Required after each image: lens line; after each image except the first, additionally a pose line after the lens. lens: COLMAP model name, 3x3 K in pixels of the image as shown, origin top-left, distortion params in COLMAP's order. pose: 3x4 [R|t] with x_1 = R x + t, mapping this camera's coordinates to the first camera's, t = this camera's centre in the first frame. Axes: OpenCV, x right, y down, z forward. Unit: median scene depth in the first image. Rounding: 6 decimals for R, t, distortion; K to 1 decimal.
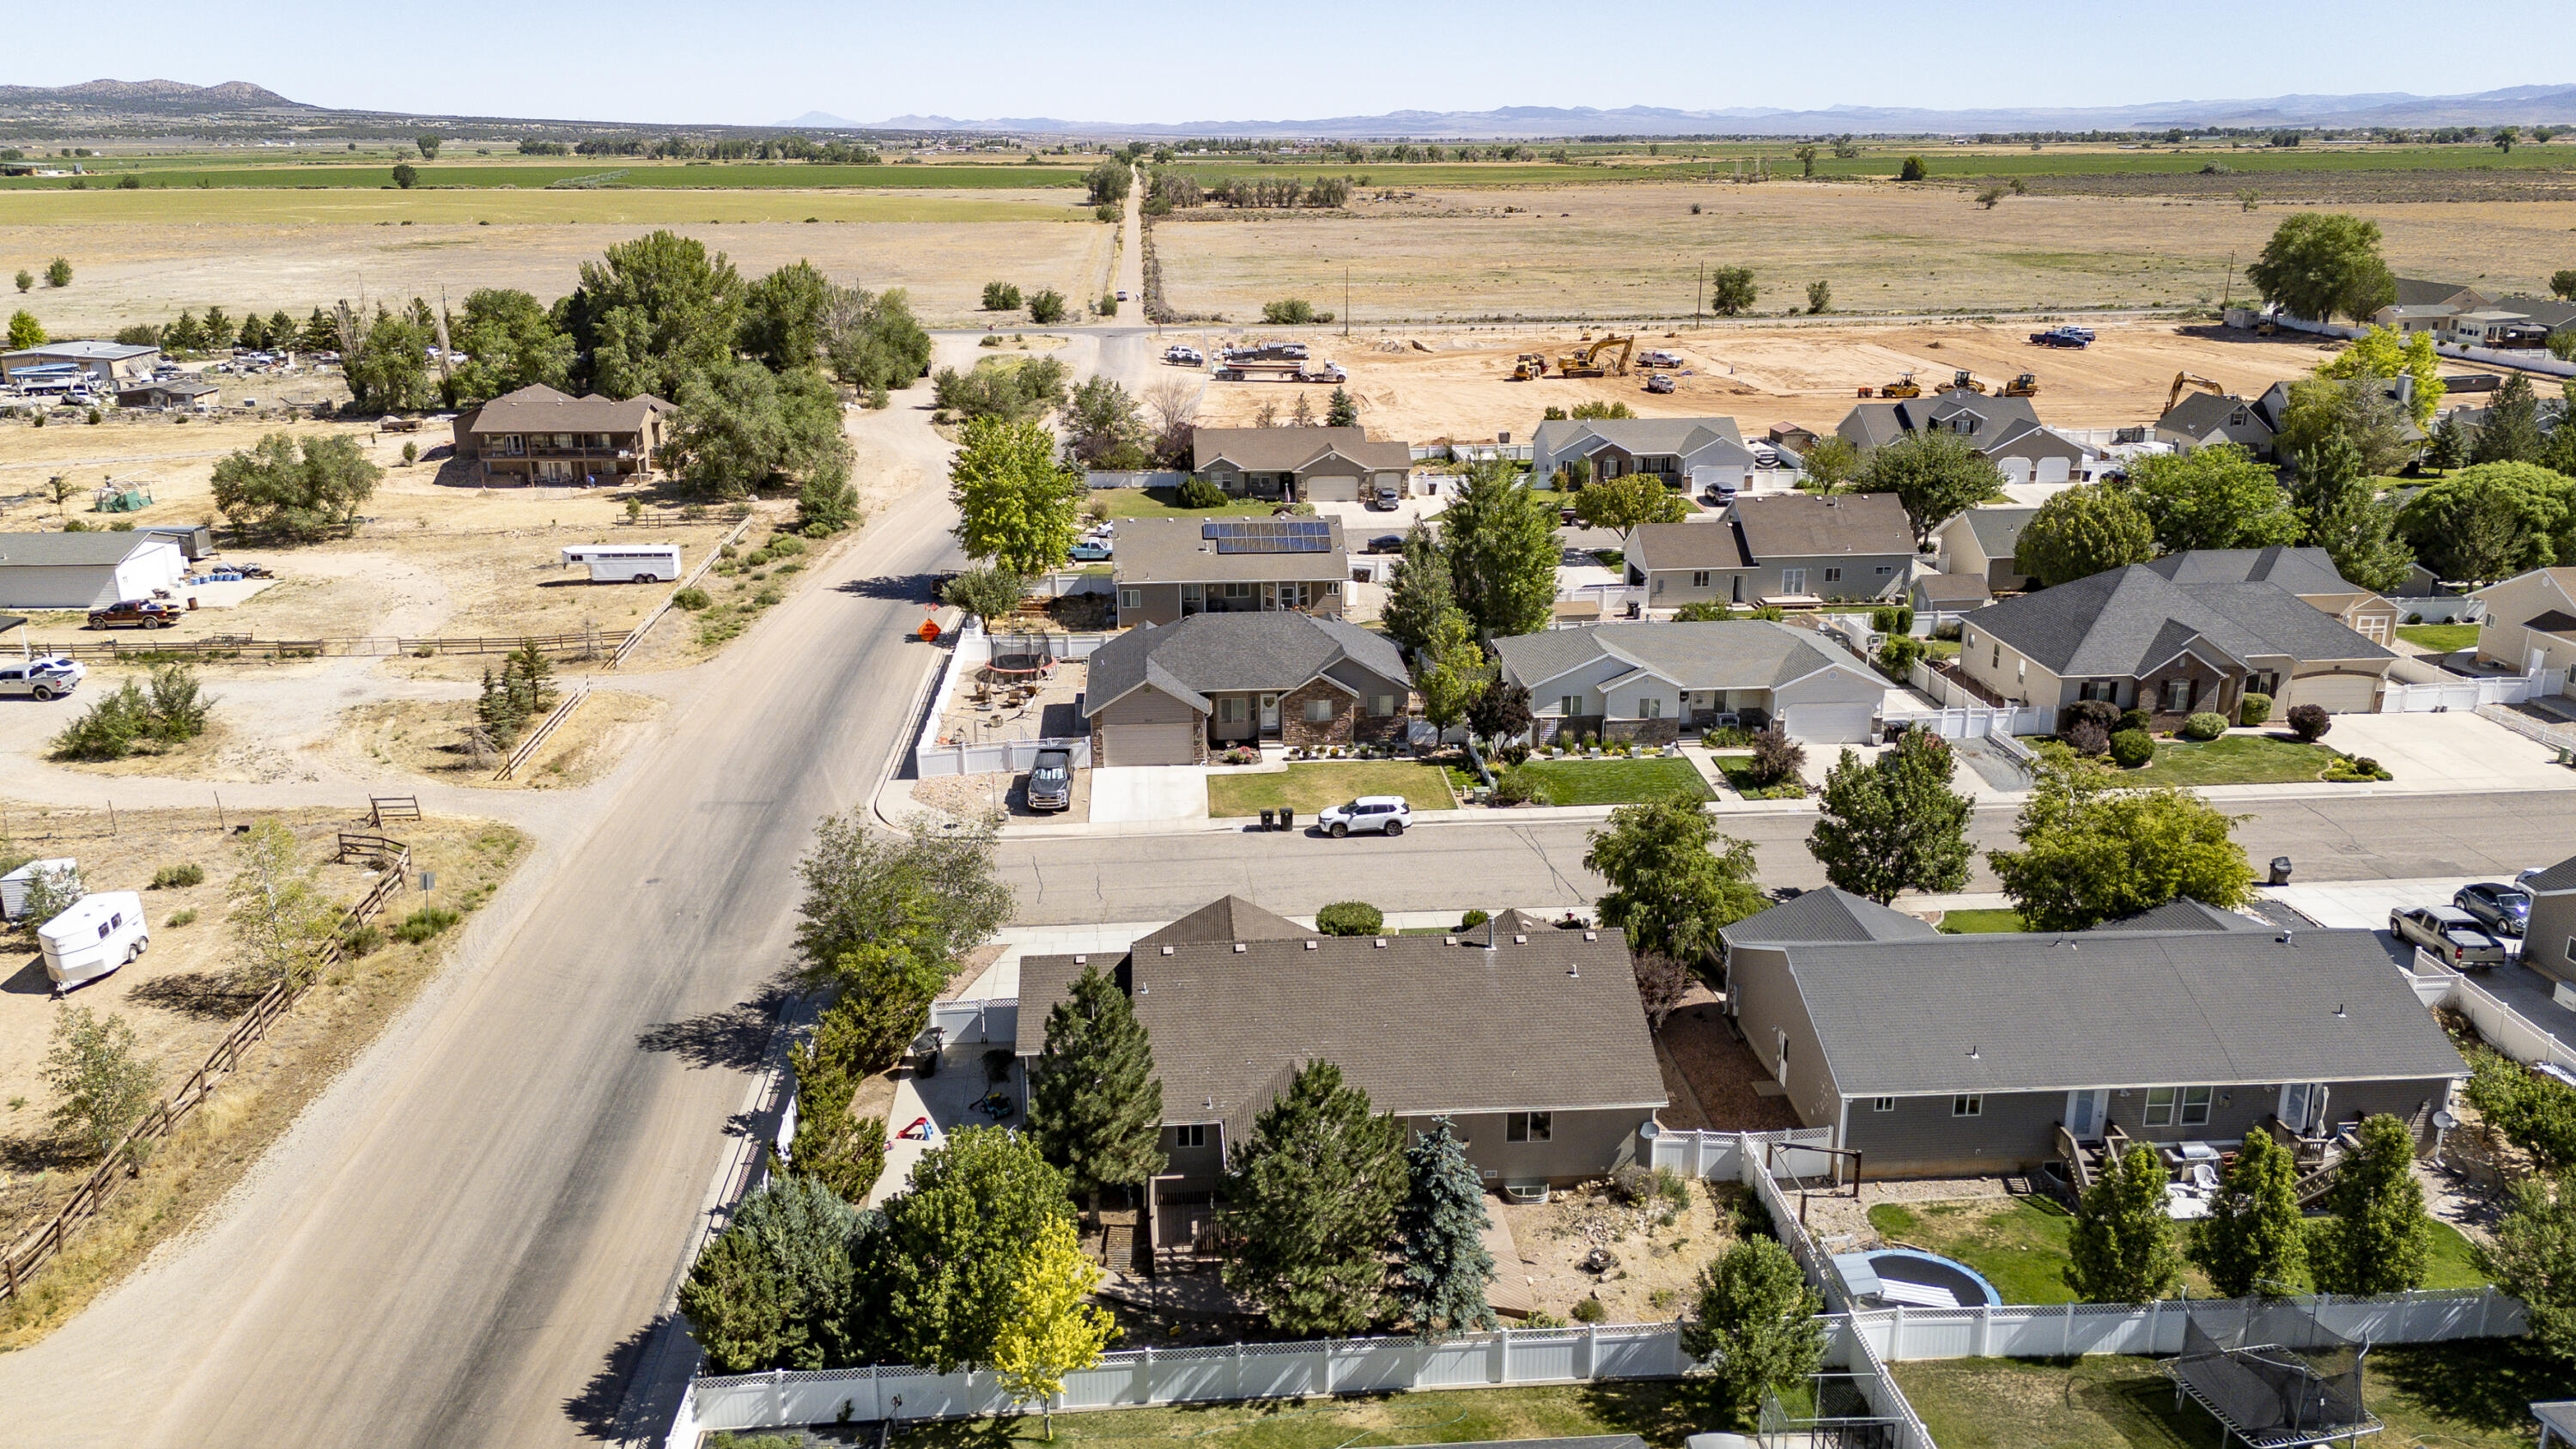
lens RADIAL K [[1883.6, 0, 1299.0], [0, 1883.6, 723.3], [0, 0, 1]] dist [0.087325, -0.084809]
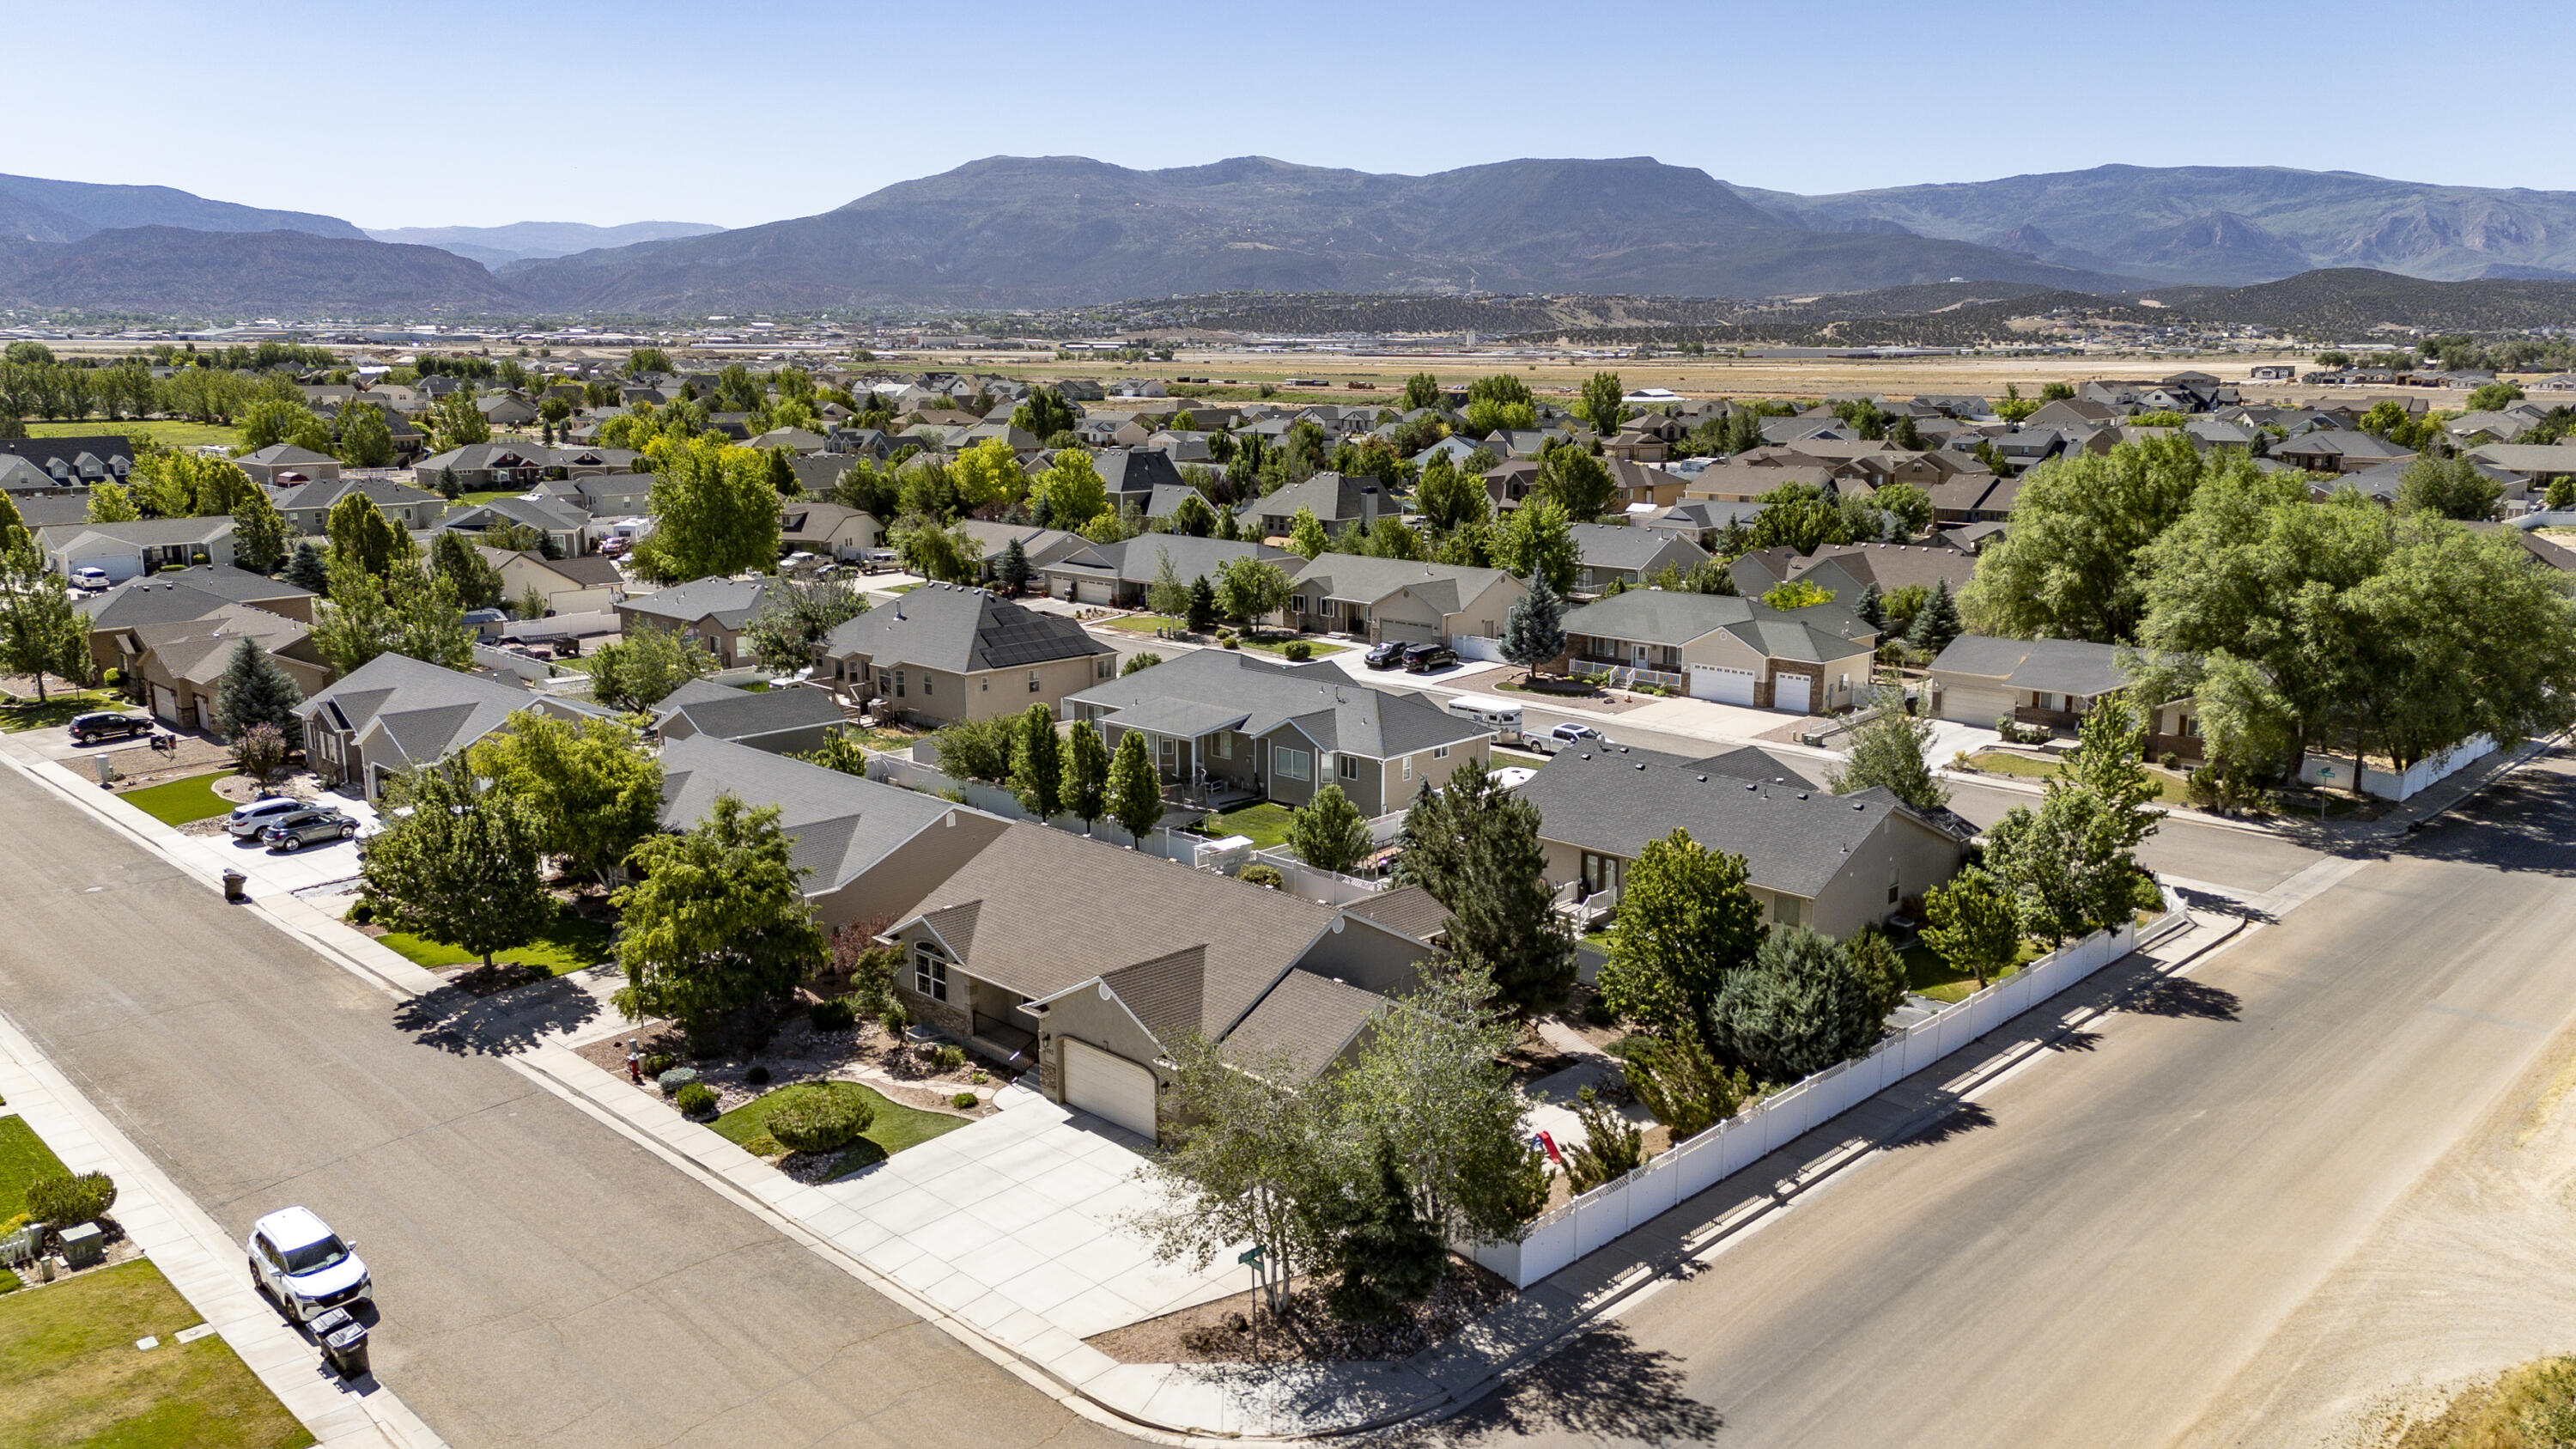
lens RADIAL K [[1883.6, 0, 1299.0], [0, 1883.6, 723.3], [0, 0, 1]] dist [0.087325, -0.084809]
pose [[-0.649571, -0.146107, 0.746130, -0.508537], [0.228981, 0.898202, 0.375234, -0.218094], [-0.725000, 0.414591, -0.549991, 0.997037]]
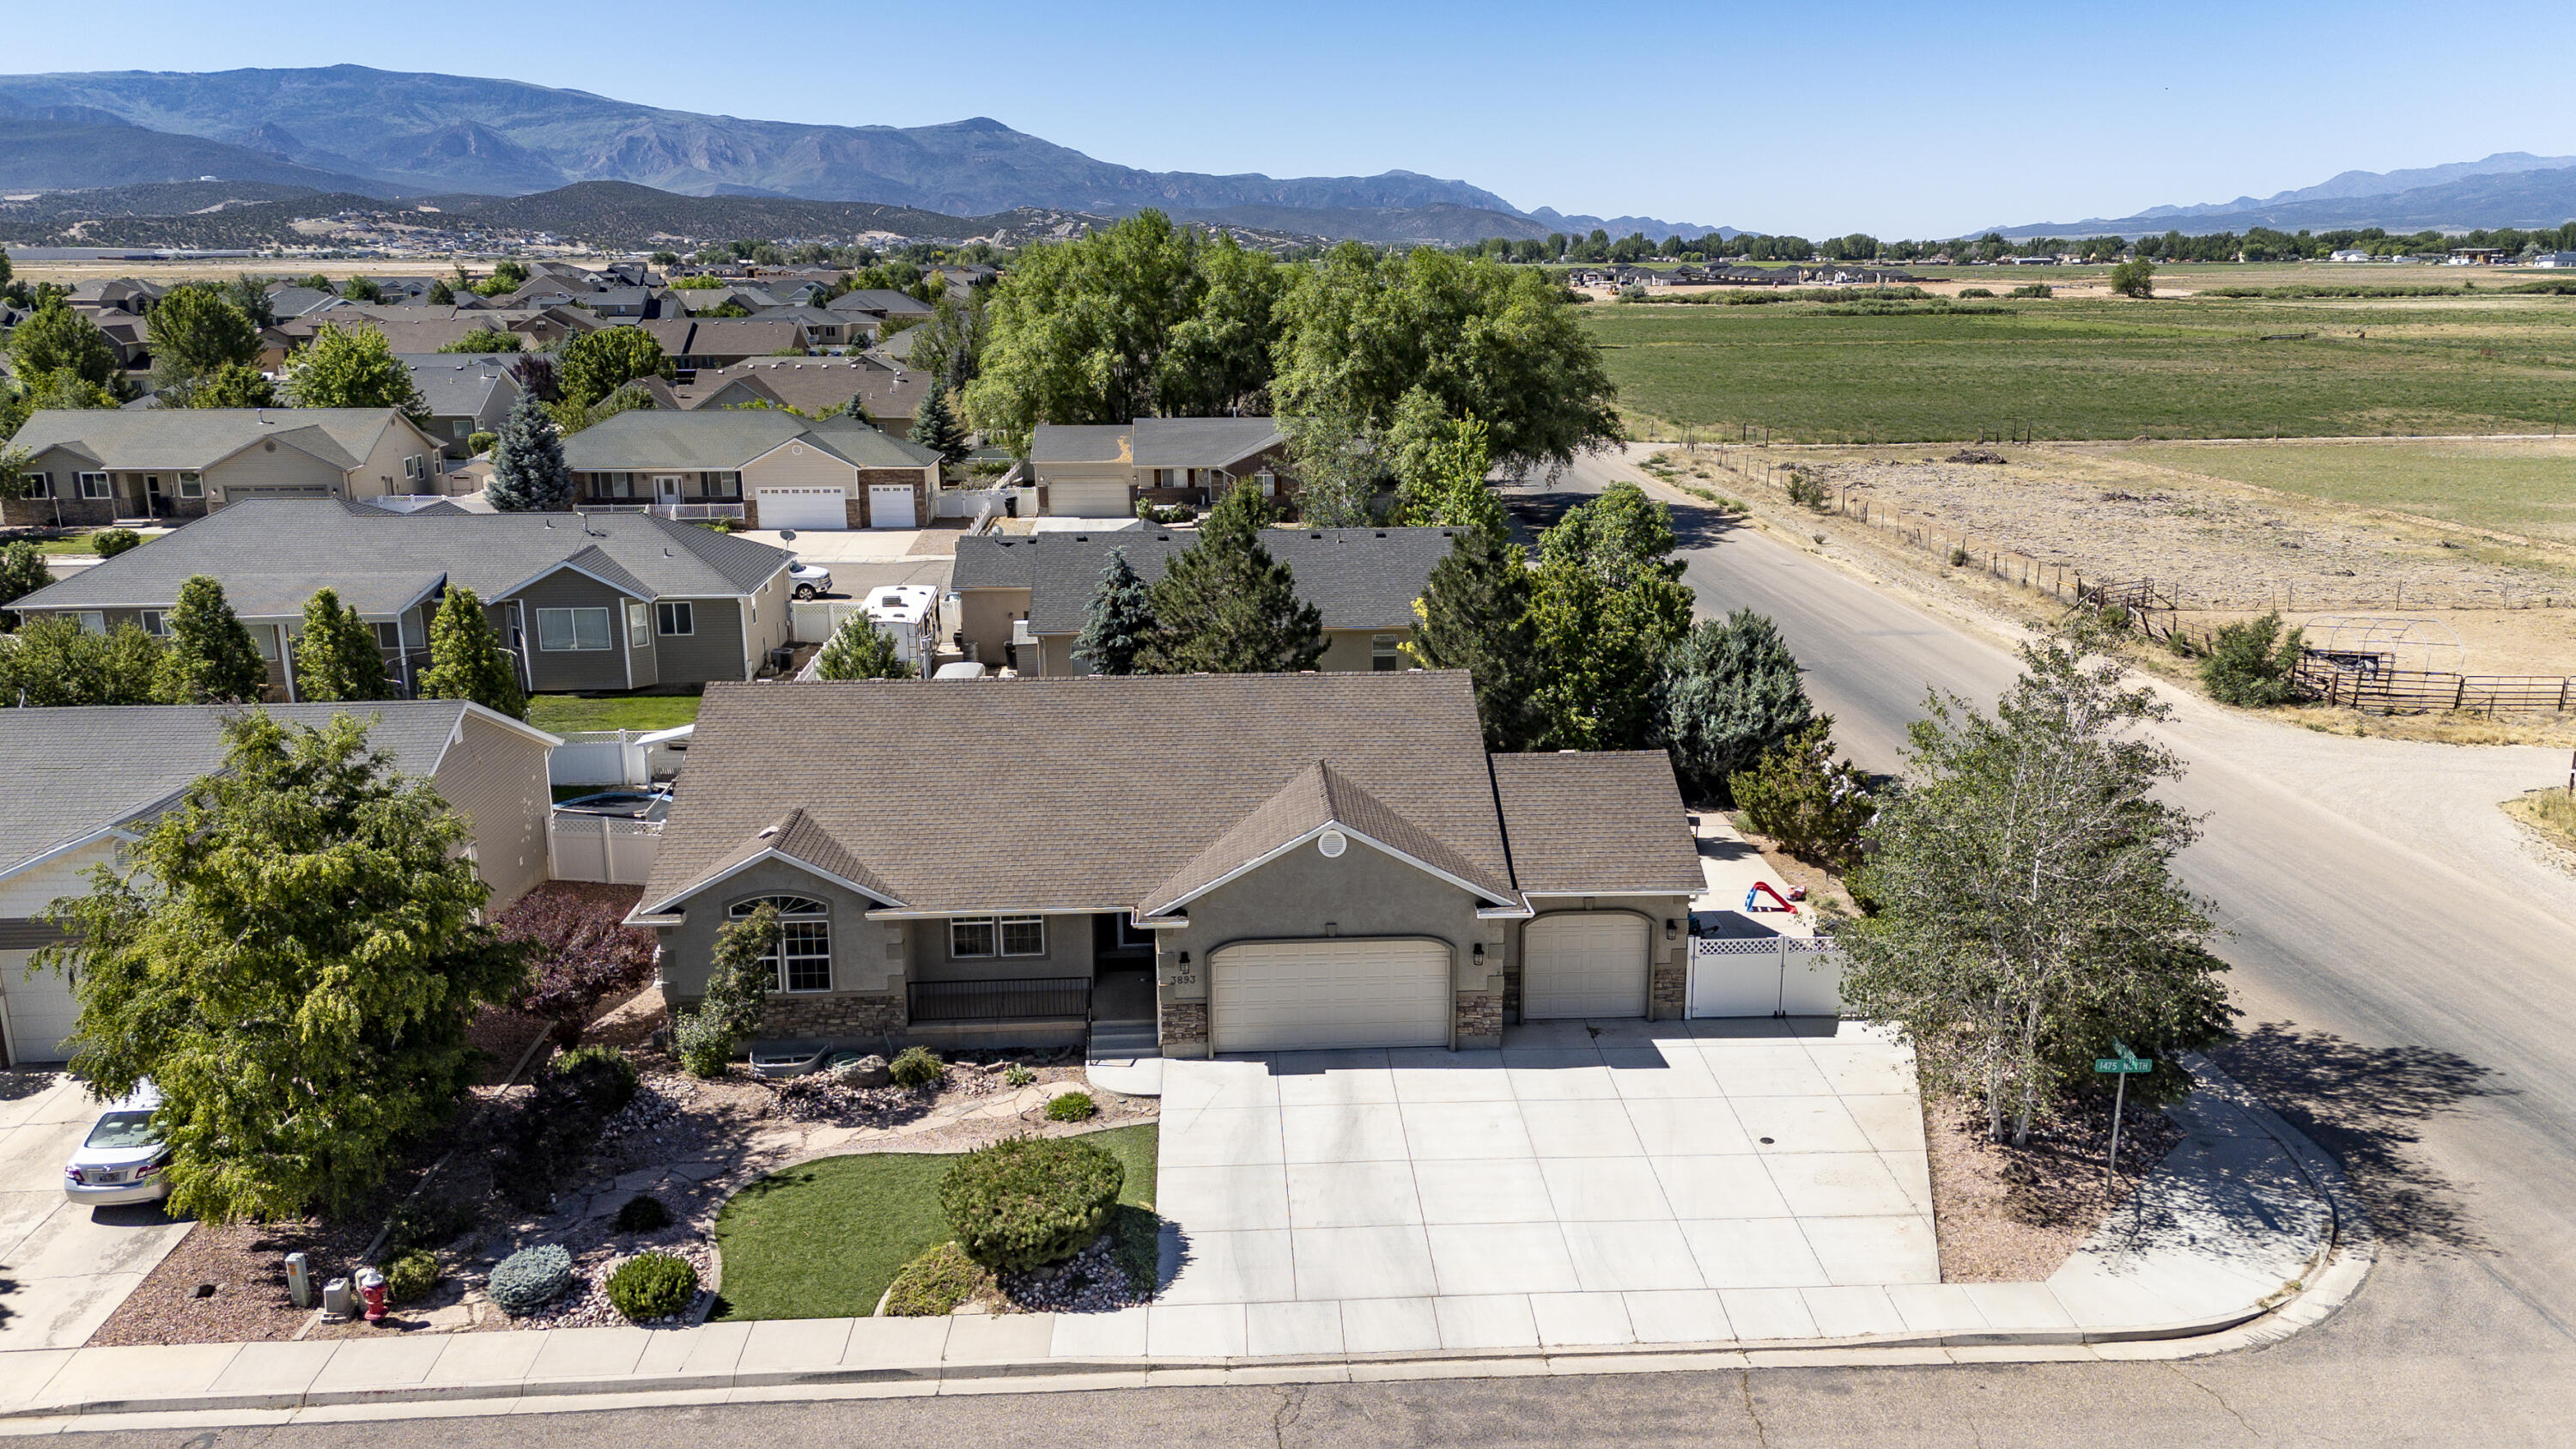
lens RADIAL K [[1883.6, 0, 1299.0], [0, 1883.6, 723.3], [0, 0, 1]] dist [0.087325, -0.084809]
pose [[-0.999396, 0.000587, 0.034732, -0.033105], [0.018573, 0.853969, 0.519992, -0.144077], [-0.029355, 0.520323, -0.853465, 1.054243]]
